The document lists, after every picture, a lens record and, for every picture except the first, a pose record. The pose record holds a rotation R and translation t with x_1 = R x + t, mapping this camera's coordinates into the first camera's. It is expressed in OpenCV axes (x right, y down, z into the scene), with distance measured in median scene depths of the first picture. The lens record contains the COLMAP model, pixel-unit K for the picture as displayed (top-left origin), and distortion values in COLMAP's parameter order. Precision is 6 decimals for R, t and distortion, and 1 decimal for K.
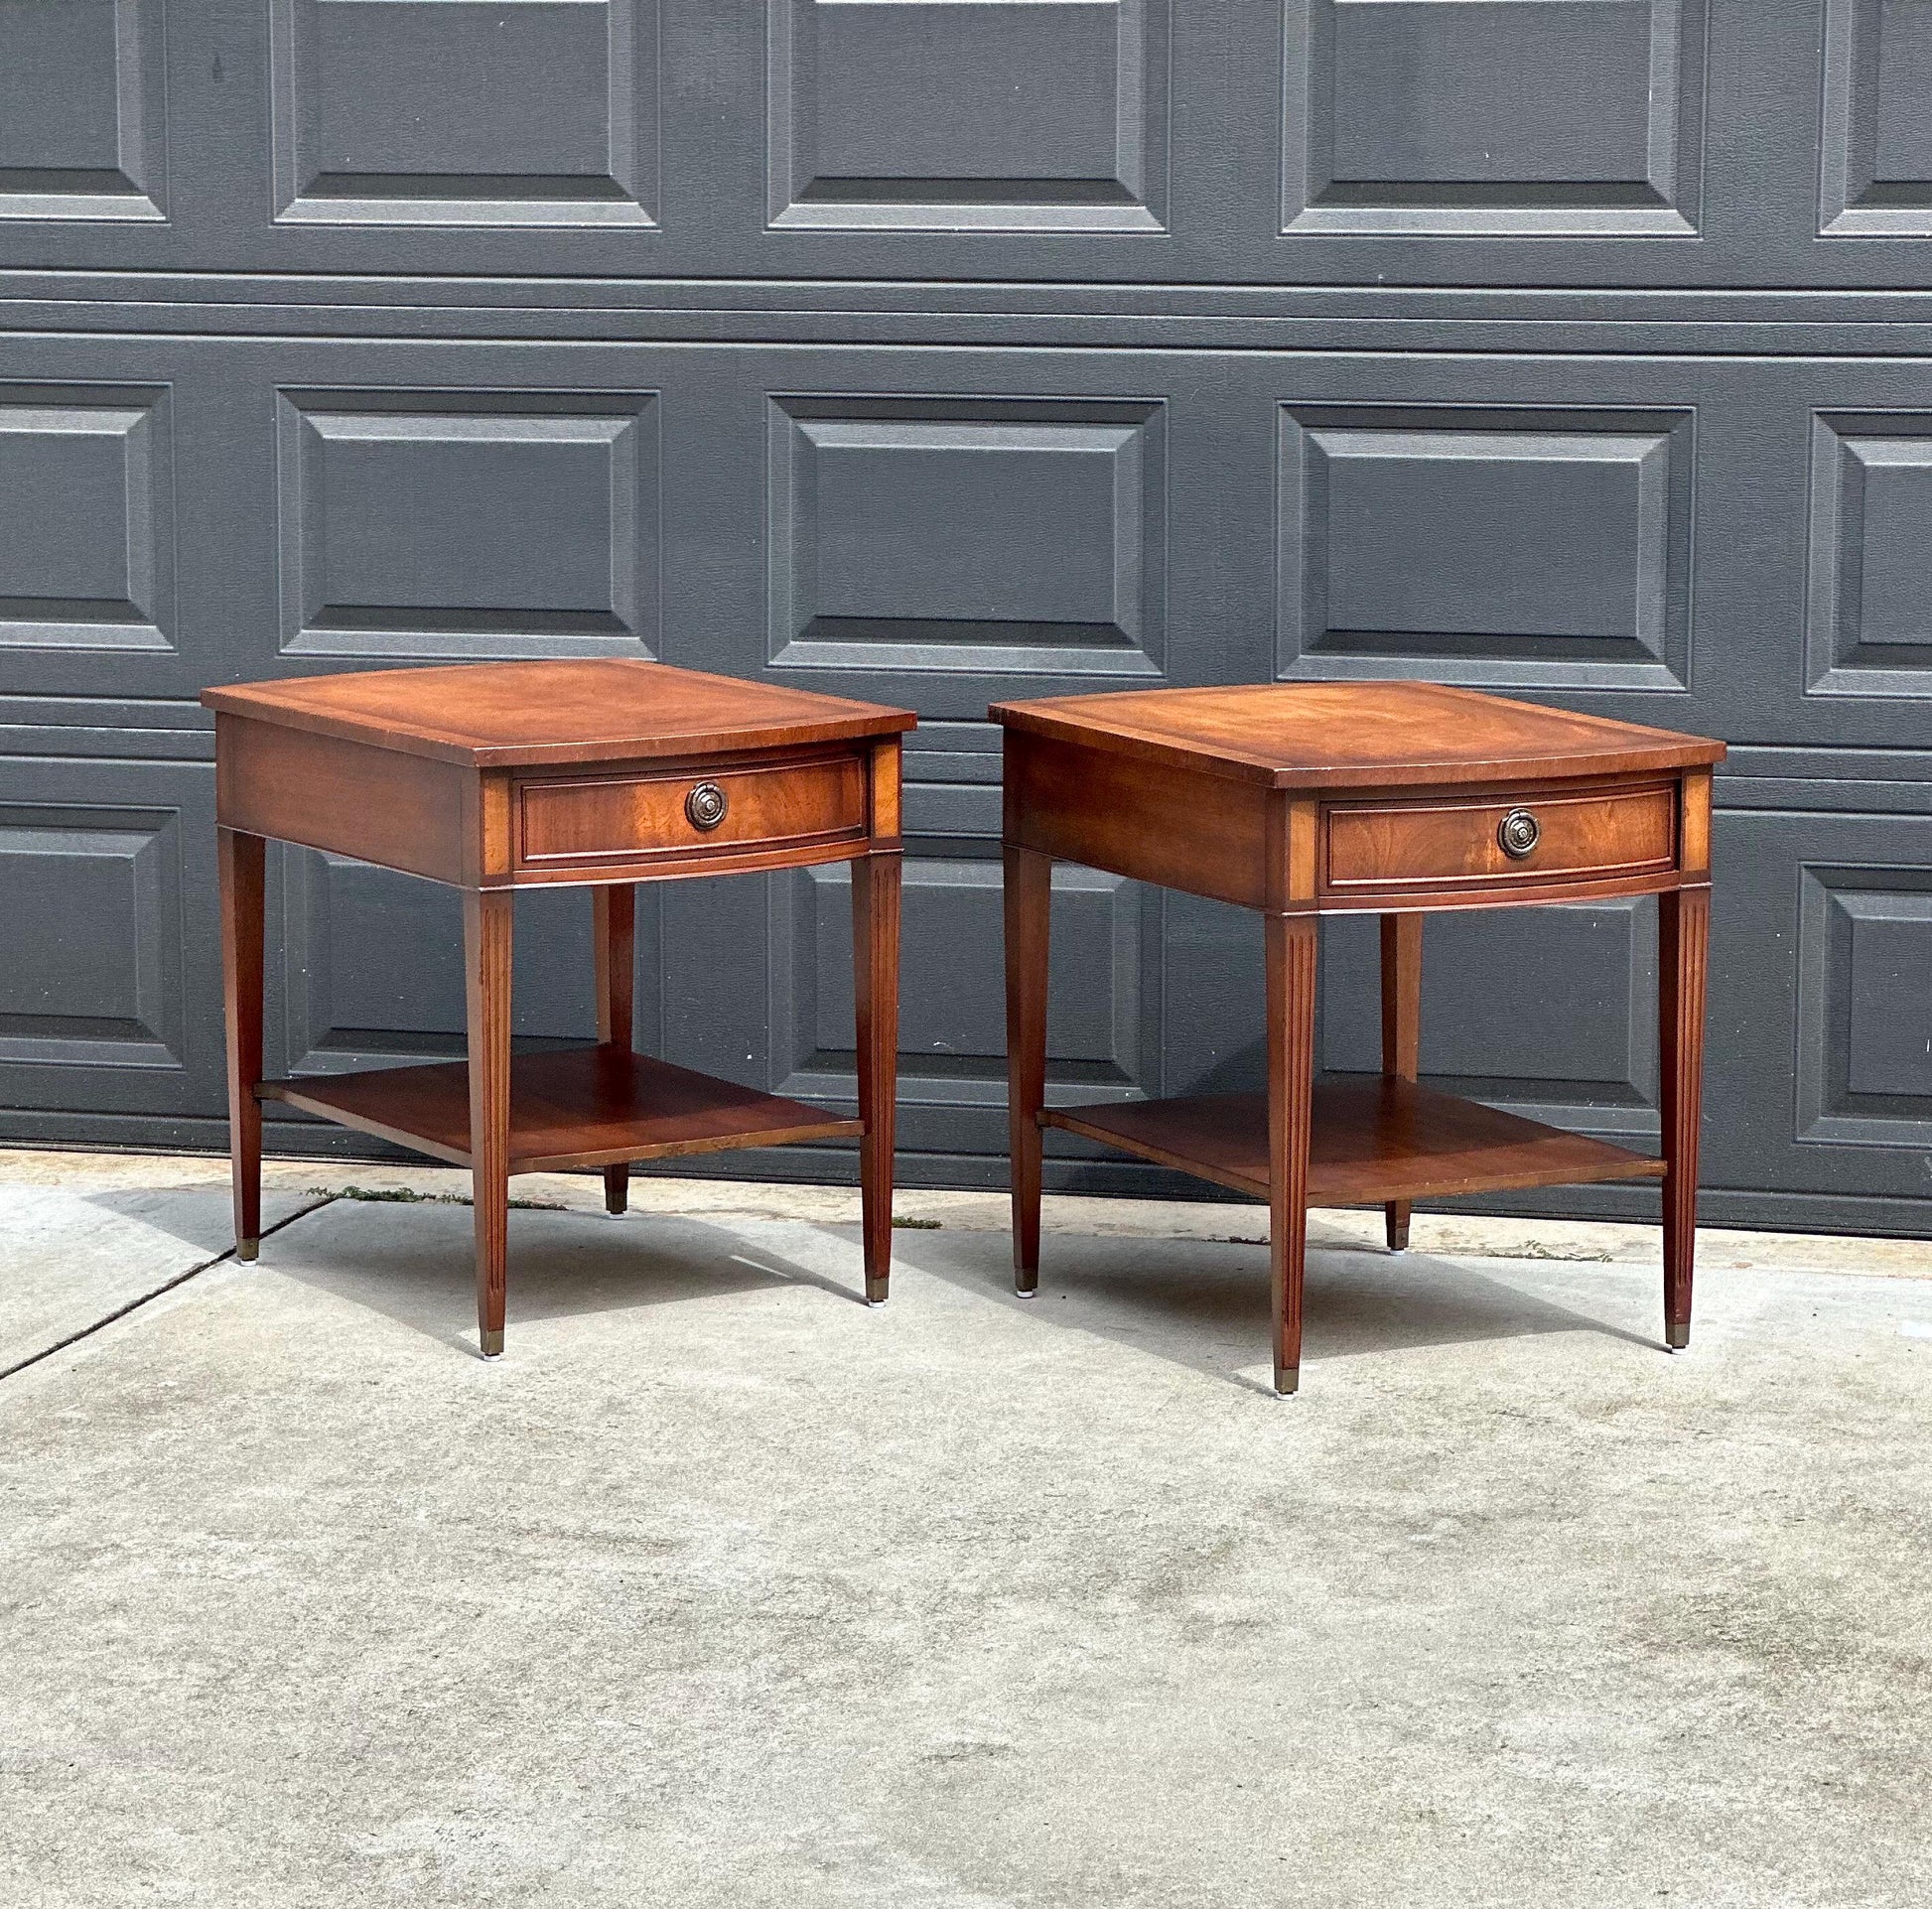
lens RADIAL K [[6157.1, 0, 966.0], [0, 6157.1, 954.5], [0, 0, 1]] dist [-0.229827, 8.577557]
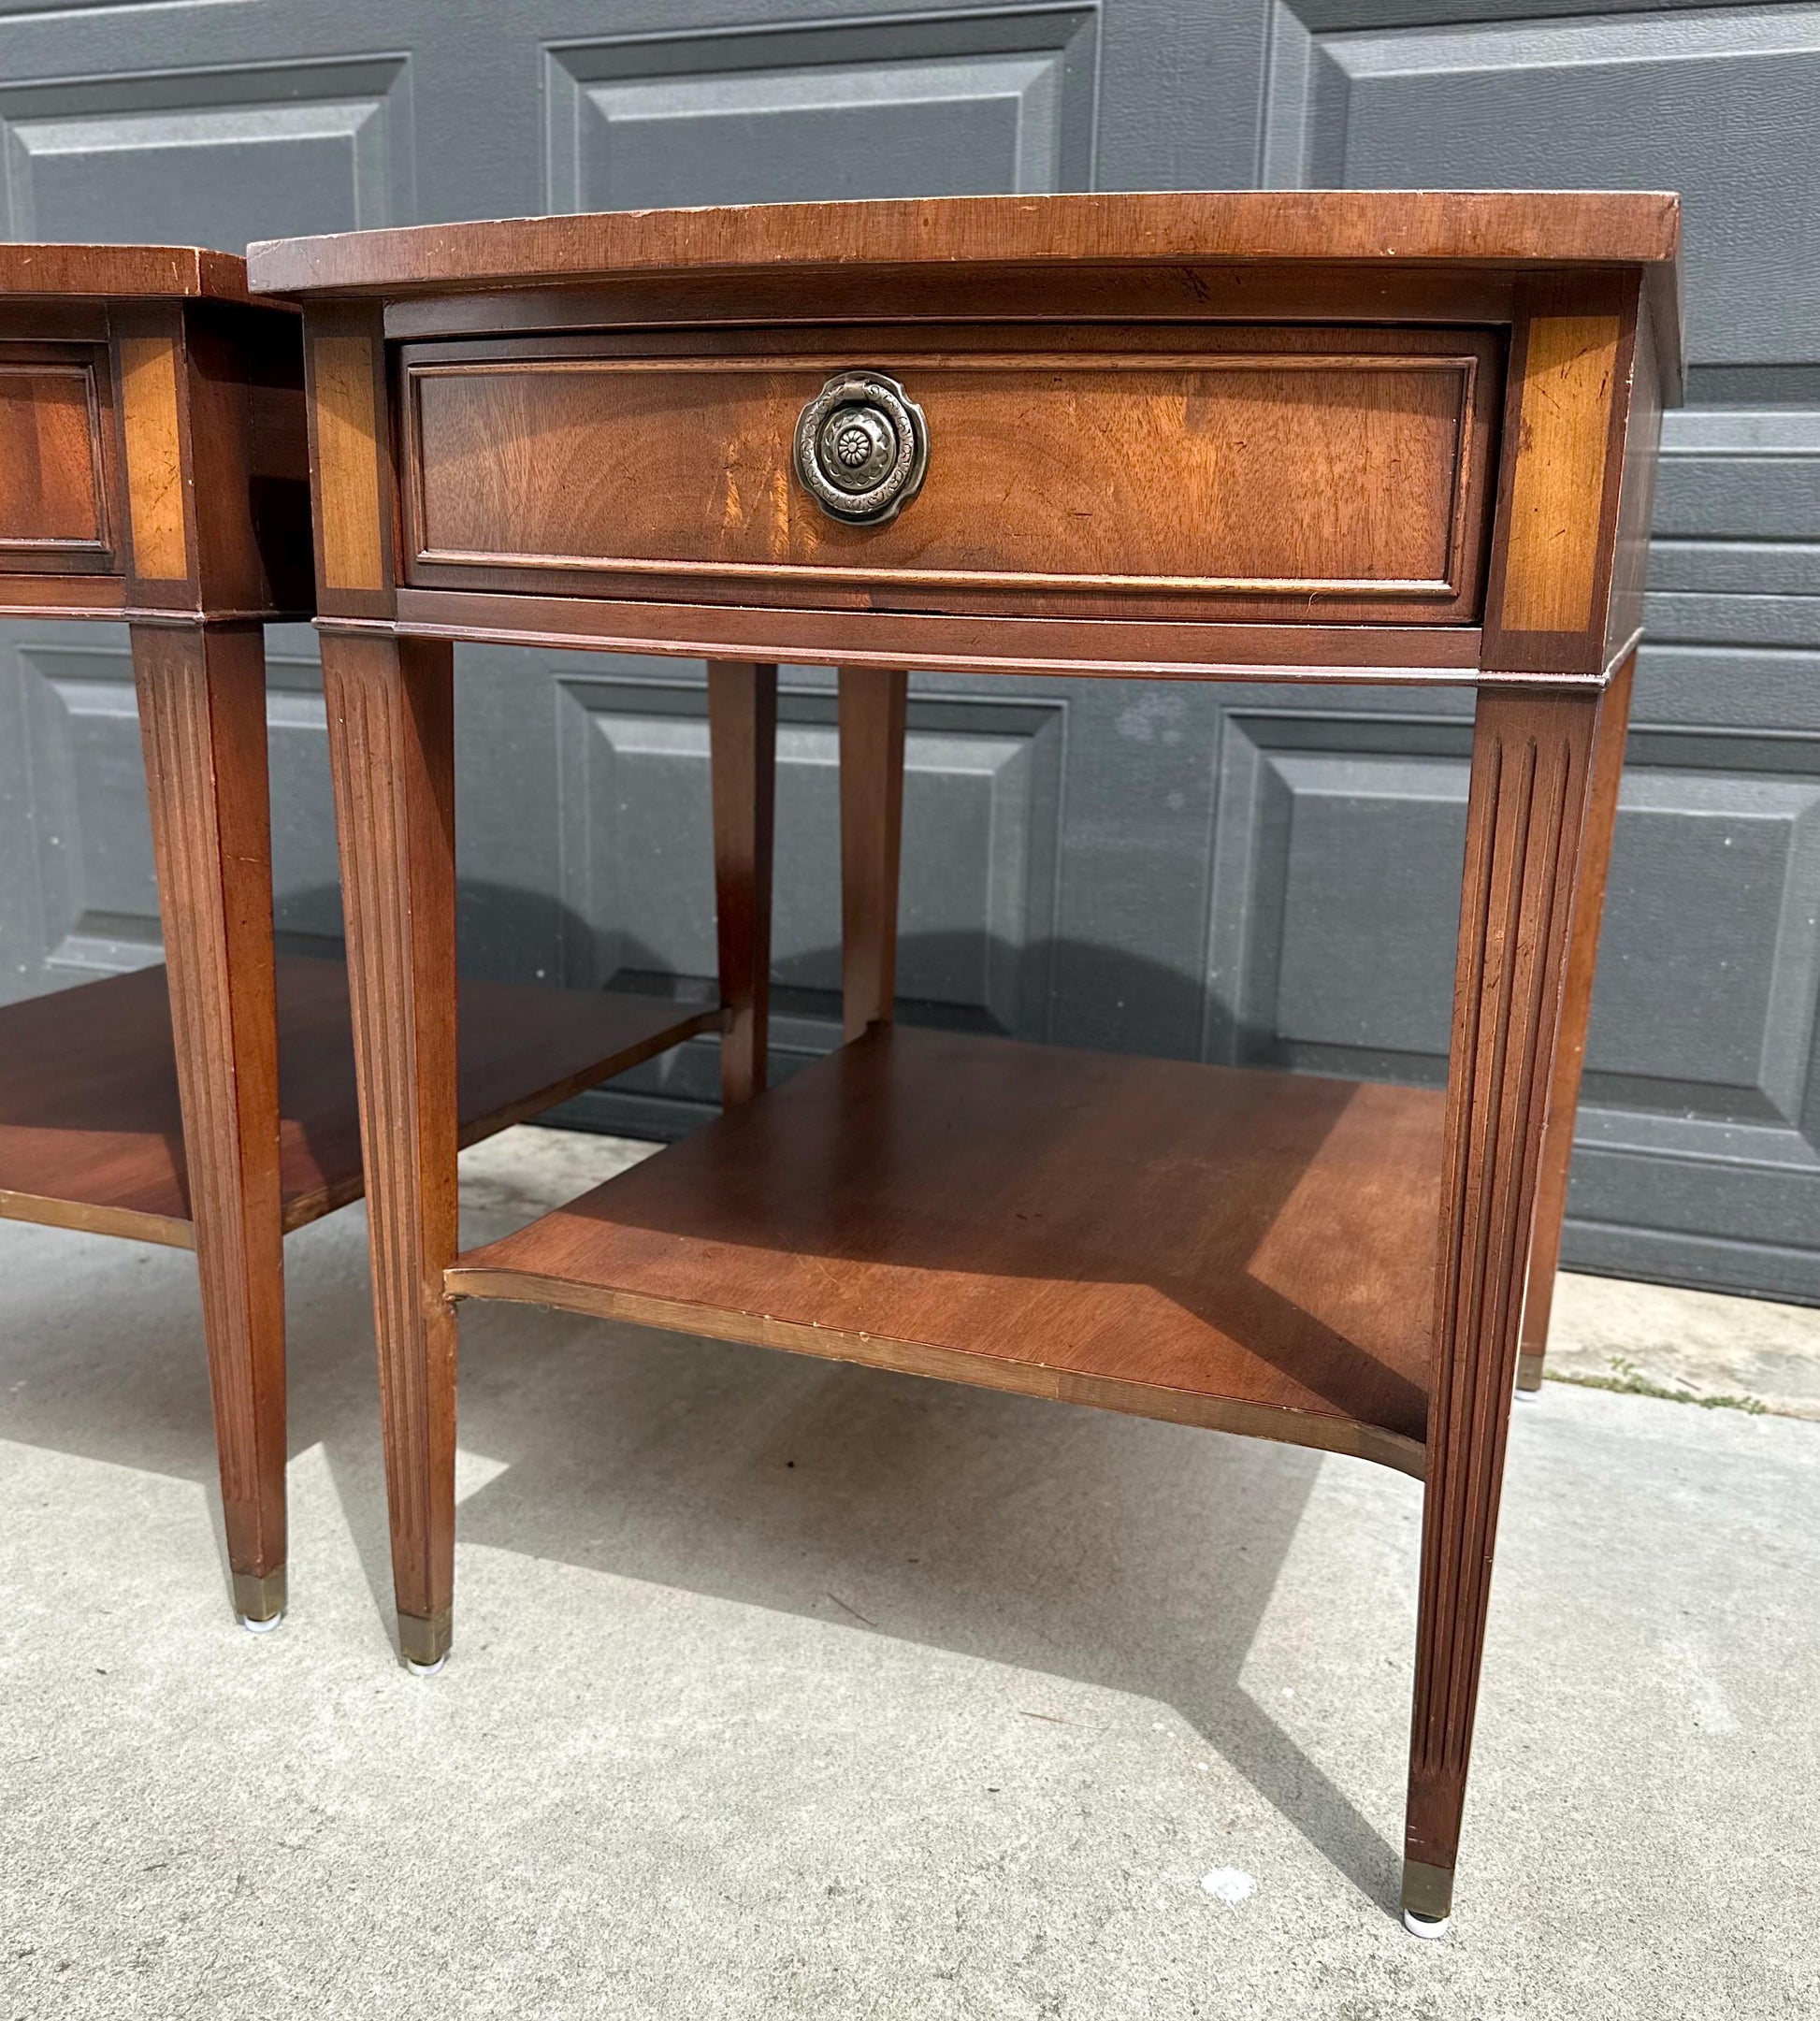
lens RADIAL K [[1928.6, 0, 926.2], [0, 1928.6, 1050.6], [0, 0, 1]] dist [0.076852, -0.116448]
pose [[0.993198, 0.051929, -0.104217, 0.041988], [-0.042540, 0.994999, 0.090368, 0.002015], [0.108389, -0.085320, 0.990441, 0.792331]]
